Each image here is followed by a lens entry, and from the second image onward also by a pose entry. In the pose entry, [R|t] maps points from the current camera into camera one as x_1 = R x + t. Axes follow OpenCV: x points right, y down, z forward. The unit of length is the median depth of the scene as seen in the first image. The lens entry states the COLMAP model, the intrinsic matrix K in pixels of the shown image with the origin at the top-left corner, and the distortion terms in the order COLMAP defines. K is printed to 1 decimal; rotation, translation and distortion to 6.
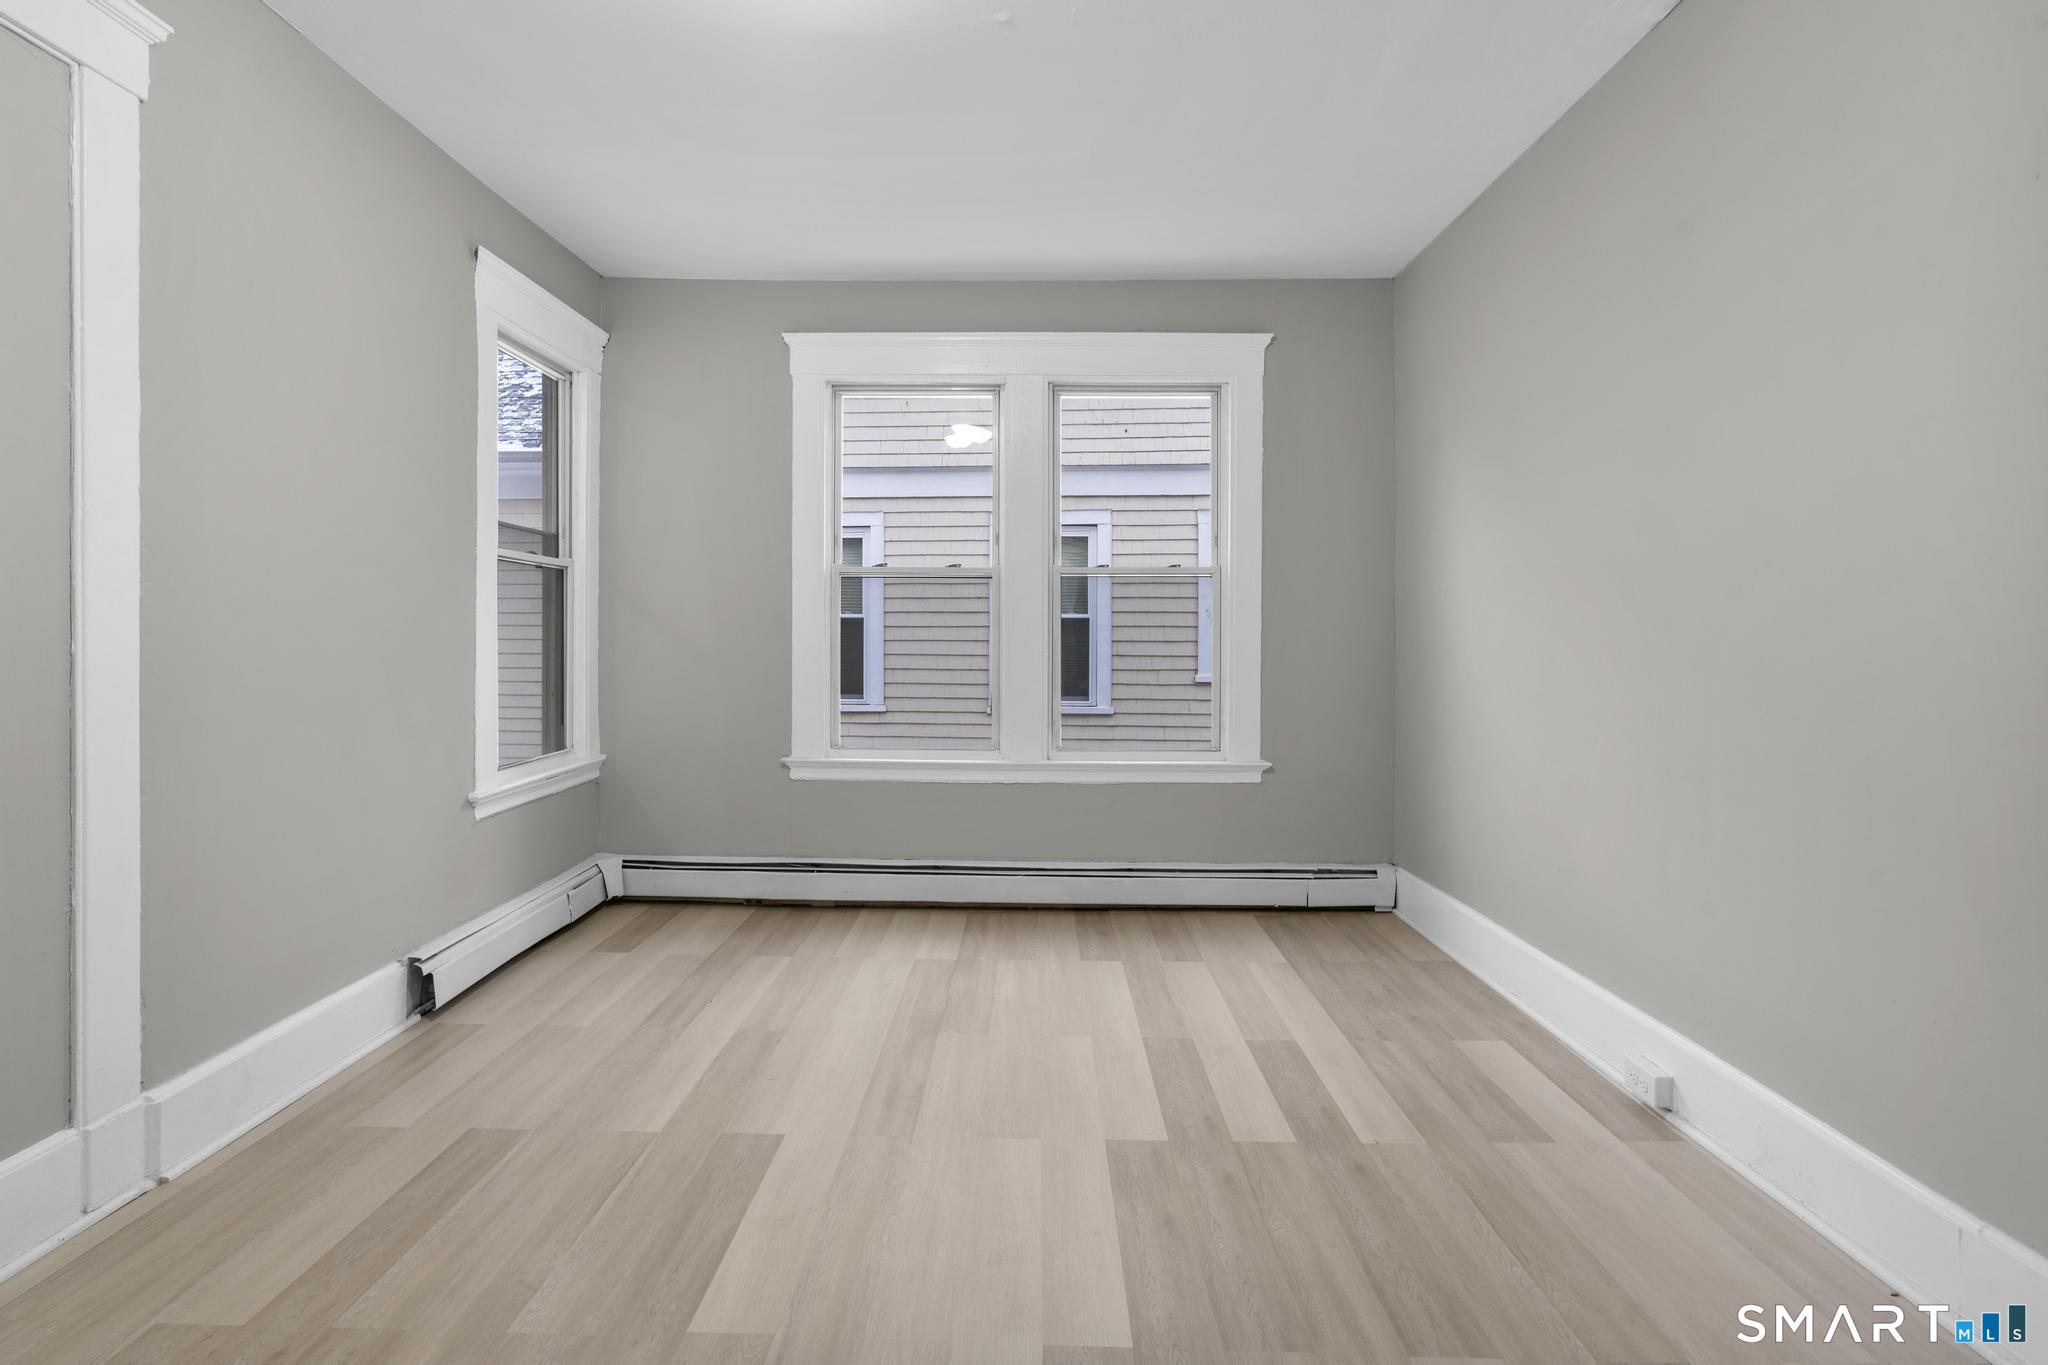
lens RADIAL K [[940.0, 0, 1023.2], [0, 940.0, 639.5], [0, 0, 1]] dist [-0.001751, 0.000477]
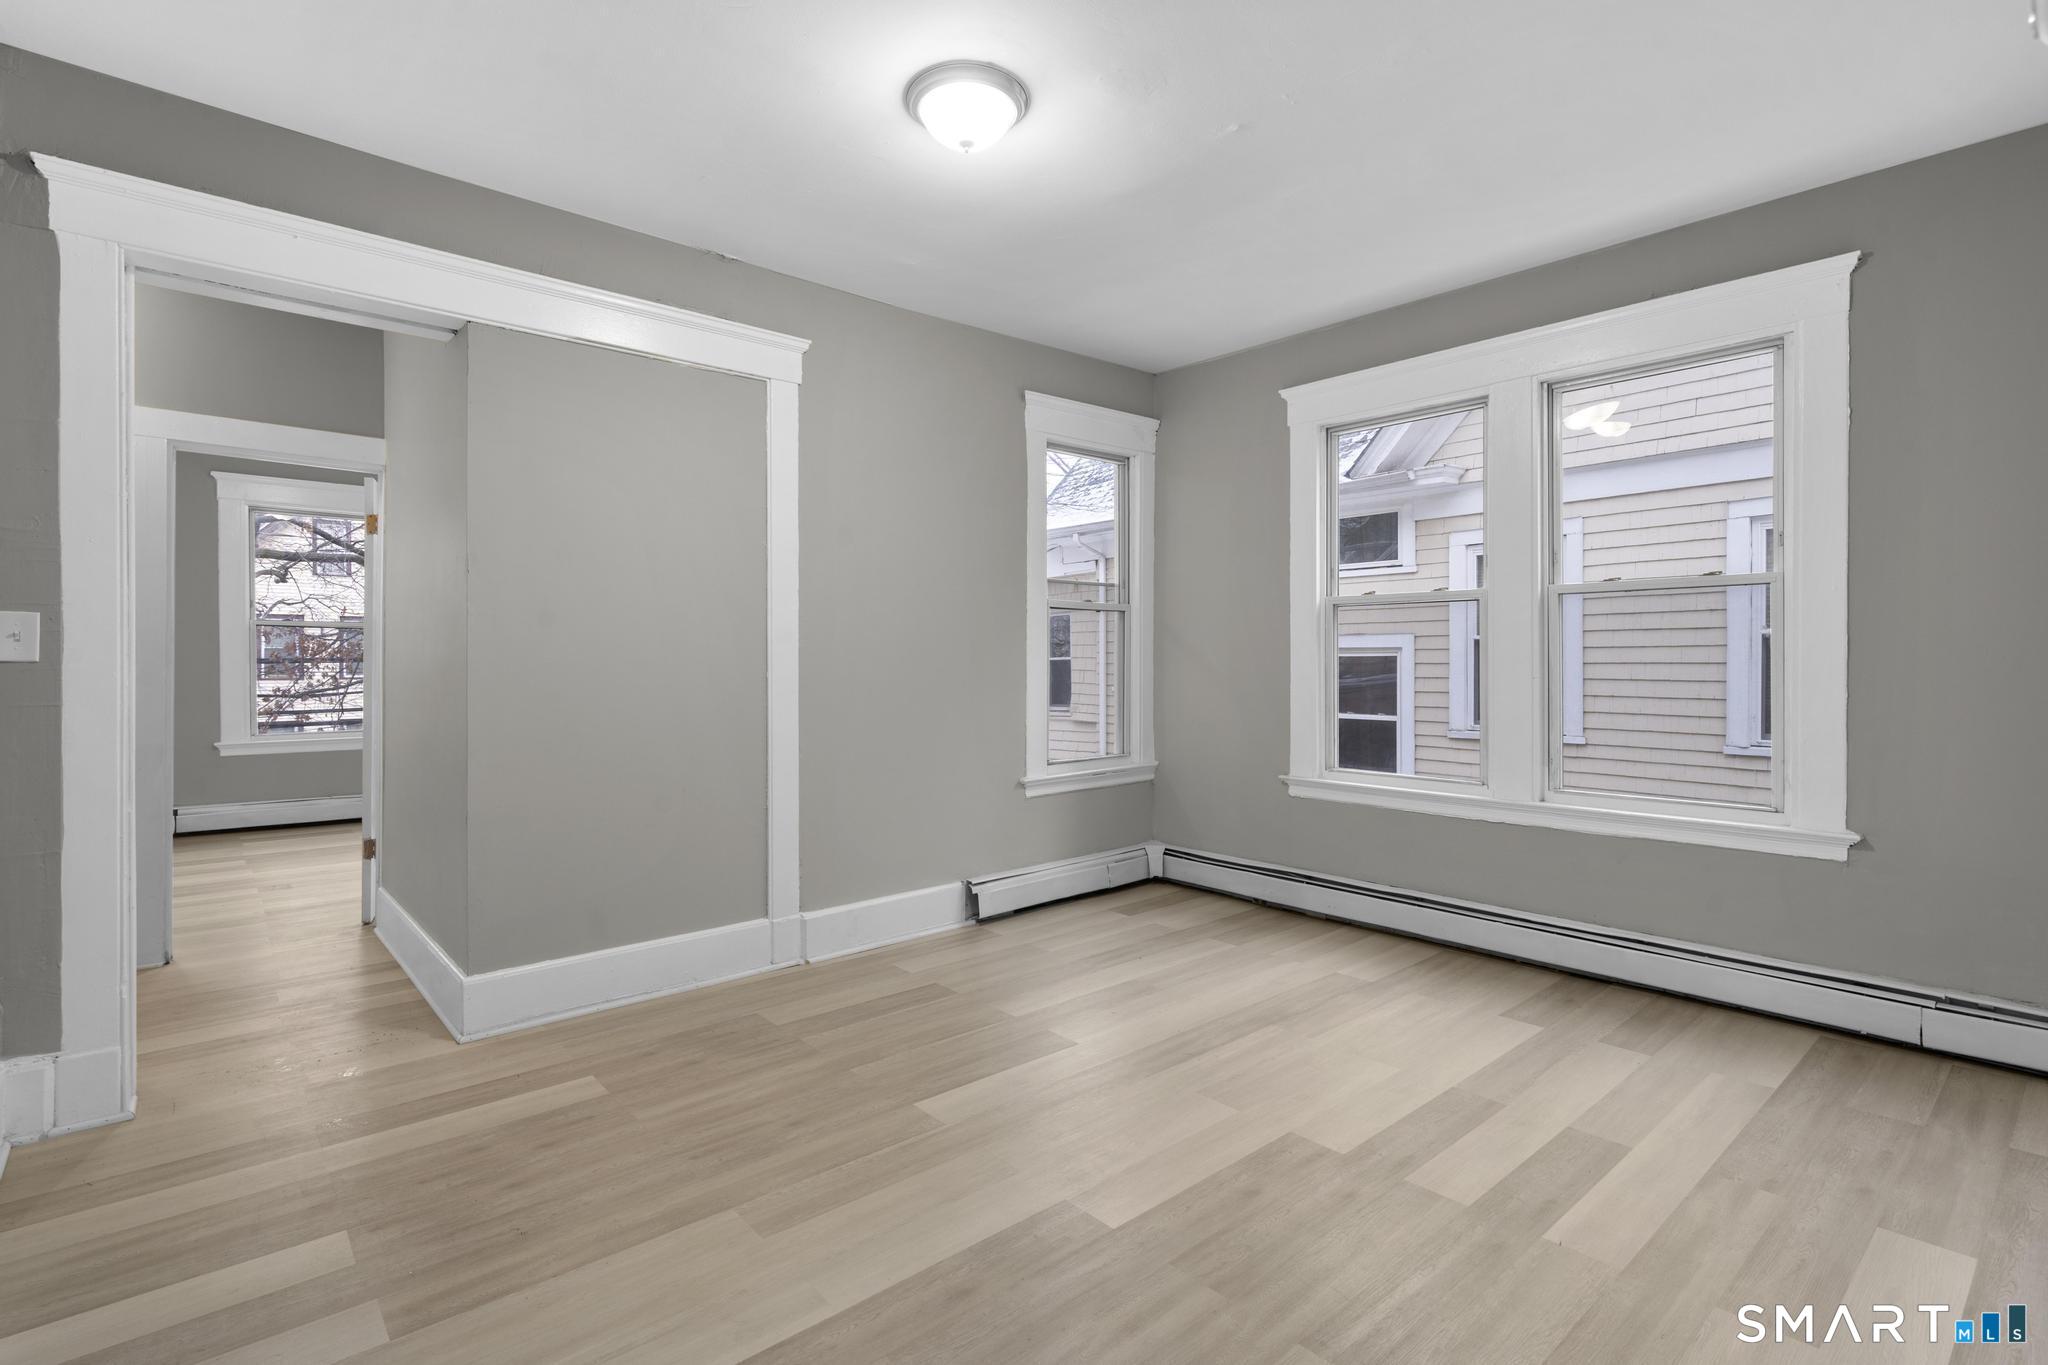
lens RADIAL K [[978.7, 0, 1017.2], [0, 978.7, 648.3], [0, 0, 1]] dist [-0.005184, 0.006973]
pose [[0.670278, -0.016021, -0.741937, 0.468842], [0.007580, 0.999863, -0.014743, -0.009991], [0.742072, 0.004258, 0.670307, -0.000154]]
